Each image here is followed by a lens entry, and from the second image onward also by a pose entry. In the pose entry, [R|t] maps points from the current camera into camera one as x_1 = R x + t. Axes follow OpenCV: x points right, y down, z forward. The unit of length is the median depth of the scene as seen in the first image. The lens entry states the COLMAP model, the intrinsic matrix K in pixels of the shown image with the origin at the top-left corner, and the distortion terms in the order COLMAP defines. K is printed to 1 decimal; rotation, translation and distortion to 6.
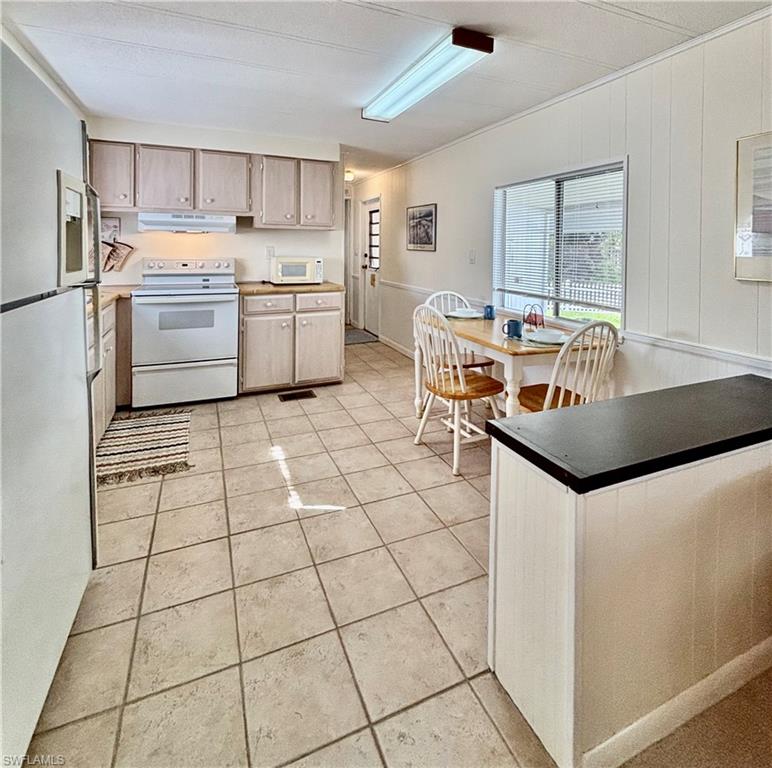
lens RADIAL K [[422.7, 0, 389.0], [0, 422.7, 250.5], [0, 0, 1]] dist [-0.001664, -0.002766]
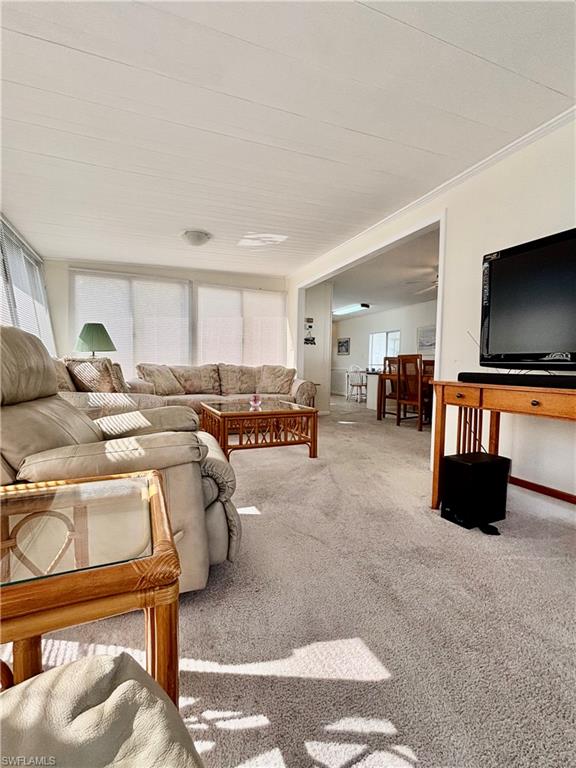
lens RADIAL K [[343.6, 0, 288.0], [0, 343.6, 384.0], [0, 0, 1]] dist [-0.000474, 0.000115]
pose [[0.999977, 0.005967, 0.003118, -0.373522], [-0.006090, 0.999139, 0.041029, 0.128534], [-0.002870, -0.041047, 0.999153, -1.602723]]
